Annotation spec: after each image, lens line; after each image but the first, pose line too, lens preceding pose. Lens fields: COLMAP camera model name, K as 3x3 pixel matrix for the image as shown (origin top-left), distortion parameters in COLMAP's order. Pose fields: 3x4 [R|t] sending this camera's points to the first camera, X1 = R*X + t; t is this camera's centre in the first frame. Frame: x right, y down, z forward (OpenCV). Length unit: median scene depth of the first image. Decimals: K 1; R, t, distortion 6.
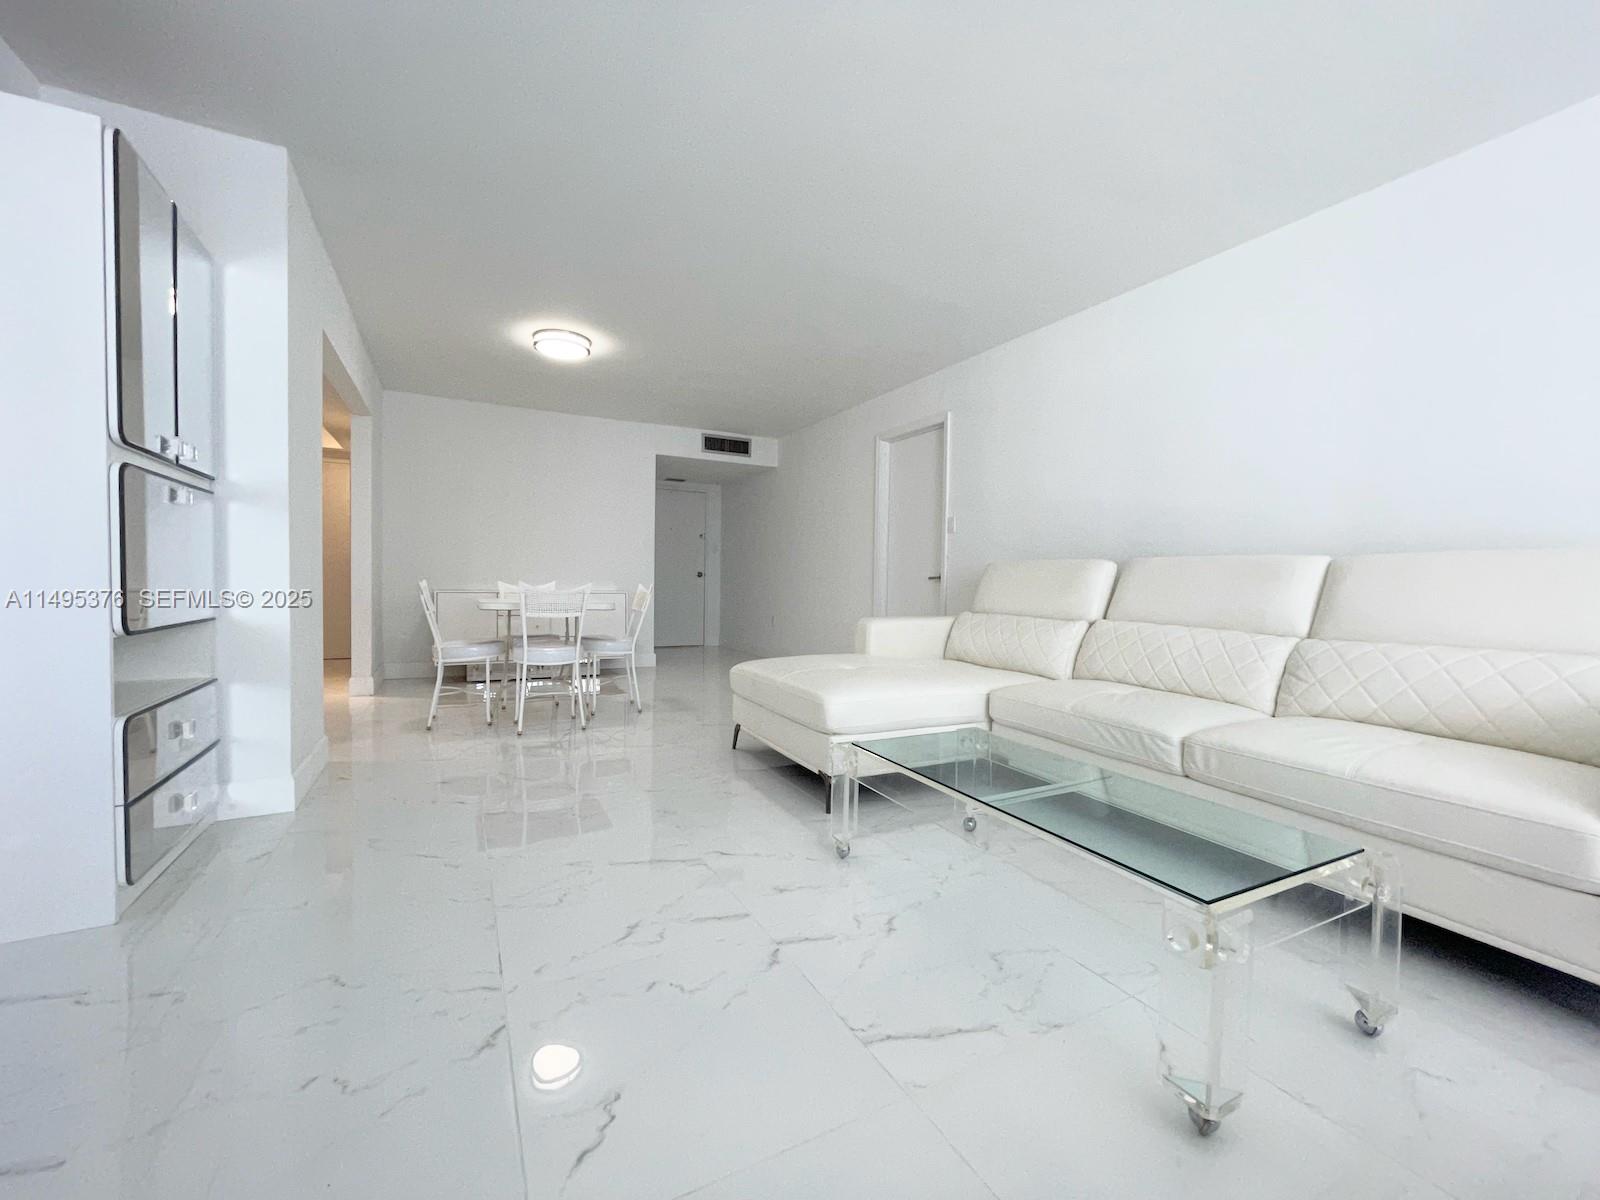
lens RADIAL K [[644.5, 0, 798.4], [0, 644.5, 593.6], [0, 0, 1]] dist [-0.002247, -0.000112]
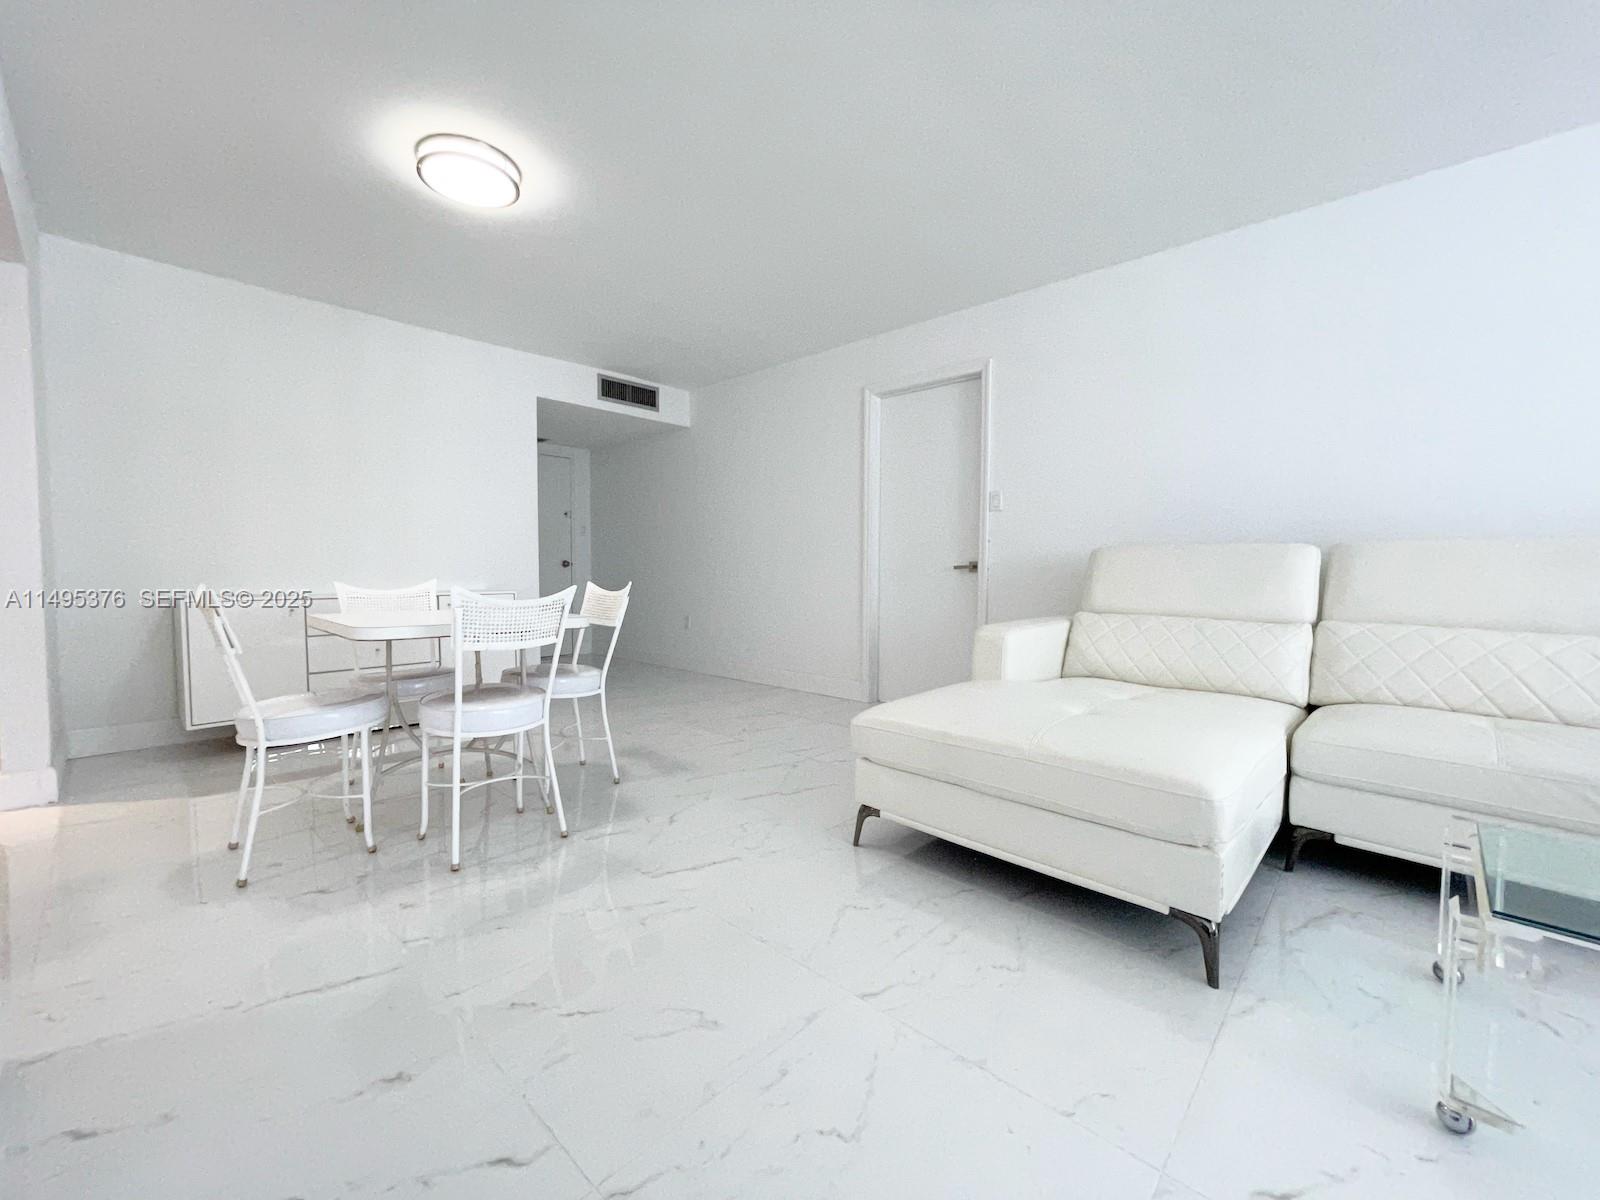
lens RADIAL K [[644.5, 0, 801.1], [0, 644.5, 597.6], [0, 0, 1]] dist [-0.002247, -0.000112]
pose [[0.944640, -0.026797, 0.327013, -0.248301], [0.017223, 0.999335, 0.032138, -0.015435], [-0.327657, -0.024727, 0.944473, 0.303628]]
